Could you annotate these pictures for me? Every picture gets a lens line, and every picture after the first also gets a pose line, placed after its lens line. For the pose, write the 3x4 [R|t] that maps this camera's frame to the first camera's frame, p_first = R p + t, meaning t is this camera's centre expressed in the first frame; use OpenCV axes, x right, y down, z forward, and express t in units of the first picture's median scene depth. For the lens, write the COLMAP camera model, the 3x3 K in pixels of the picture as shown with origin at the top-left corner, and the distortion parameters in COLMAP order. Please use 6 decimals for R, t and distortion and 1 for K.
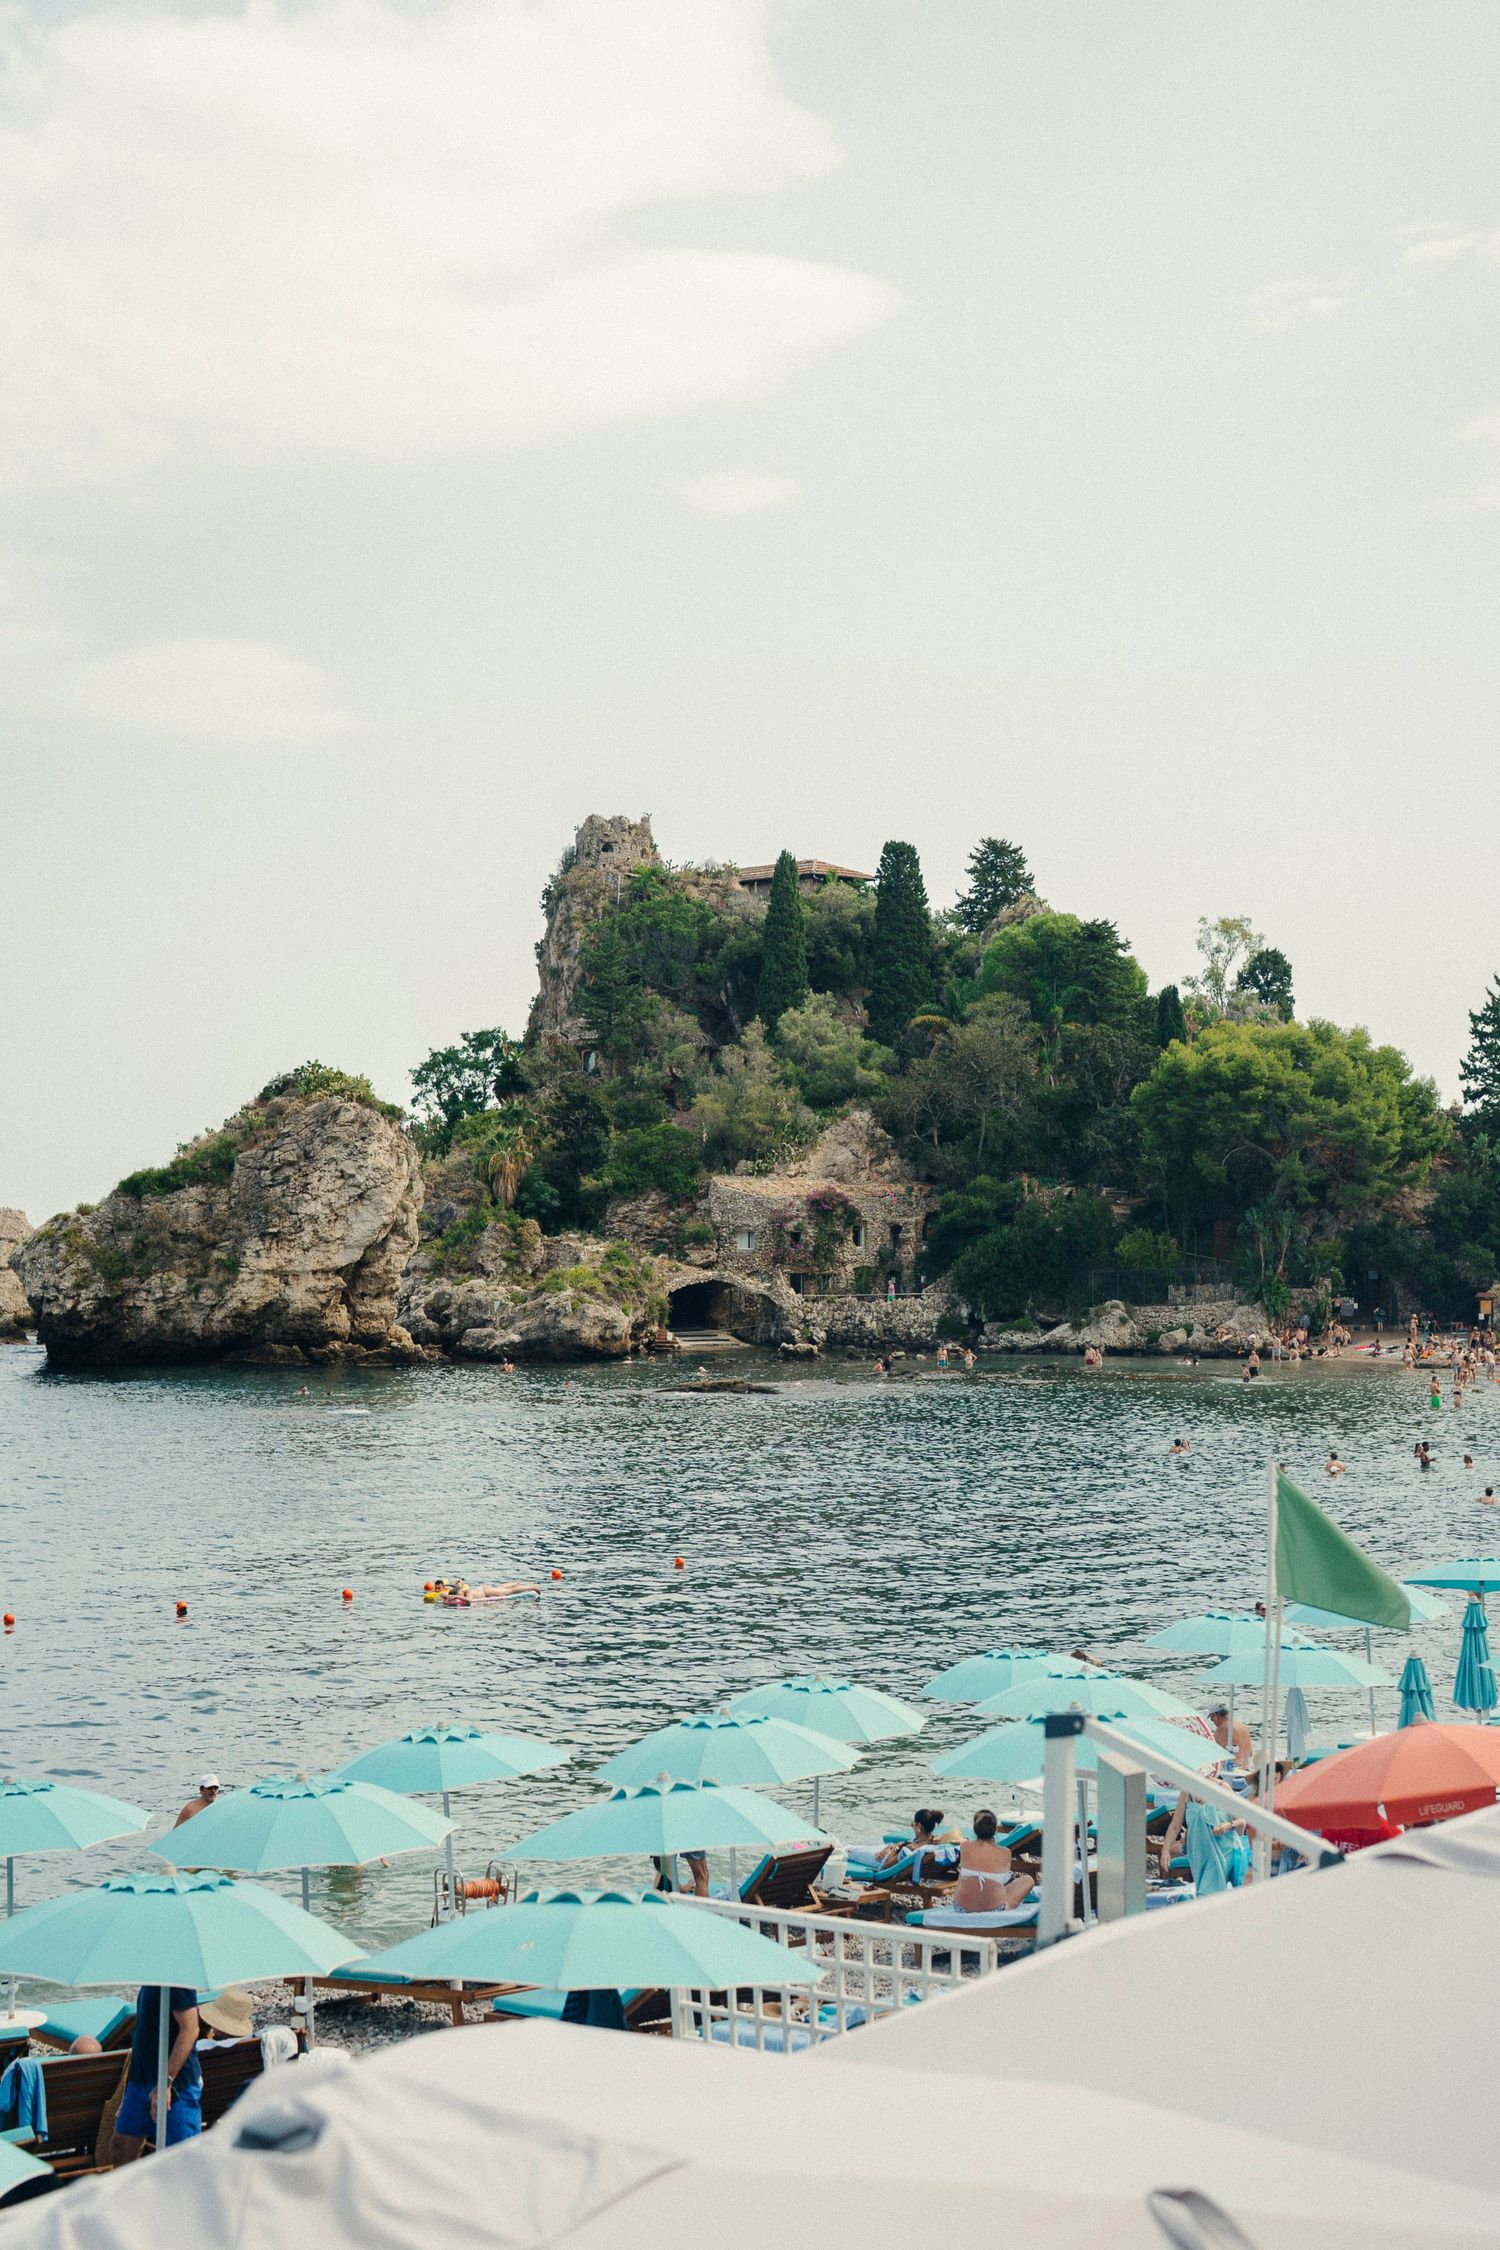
lens RADIAL K [[3272.4, 0, 750.0], [0, 3272.4, 1125.0], [0, 0, 1]] dist [-0.139554, -0.020651]
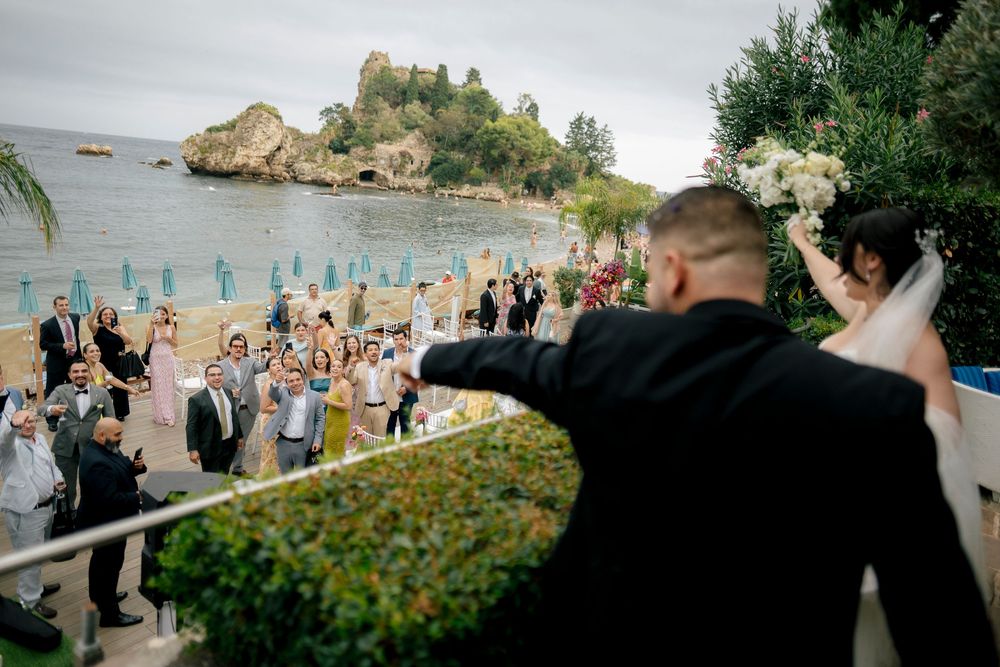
lens RADIAL K [[717.6, 0, 500.0], [0, 717.6, 333.5], [0, 0, 1]] dist [-0.031718, 0.001128]
pose [[0.993909, 0.086984, 0.067668, 0.100416], [-0.101380, 0.962425, 0.251914, 0.003312], [-0.043213, -0.257240, 0.965381, 0.086405]]
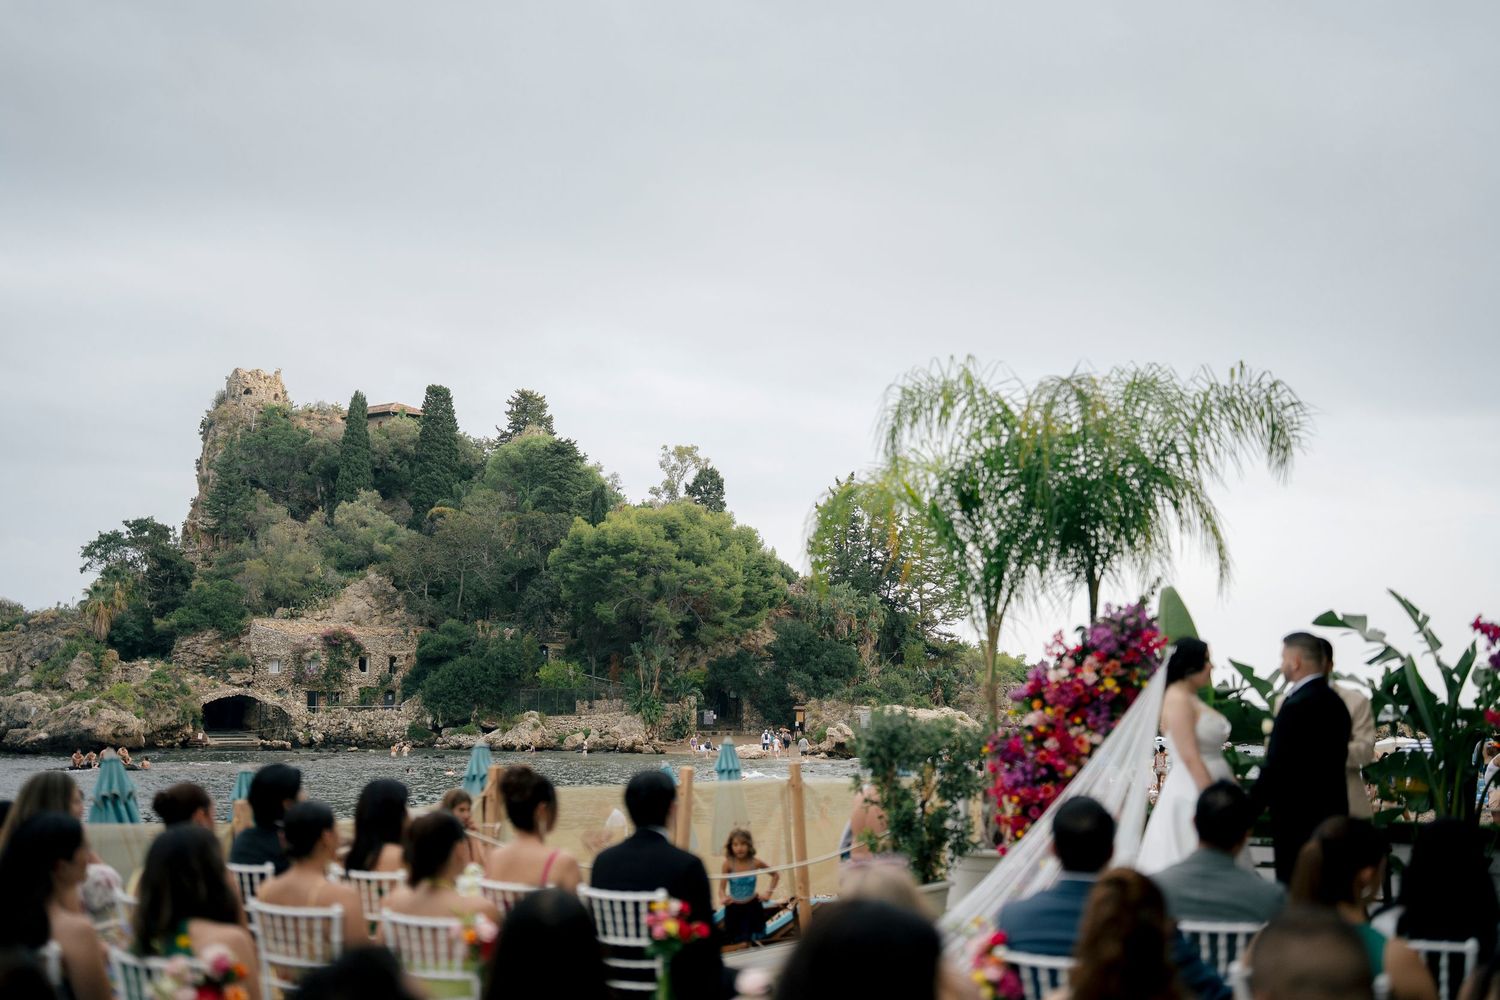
lens RADIAL K [[2116.2, 0, 750.0], [0, 2116.2, 500.0], [0, 0, 1]] dist [-0.156500, 1.109877]
pose [[0.994706, 0.014718, 0.101702, 0.103526], [-0.008750, 0.998226, -0.058886, 0.016217], [-0.102388, 0.057684, 0.993071, 0.116627]]
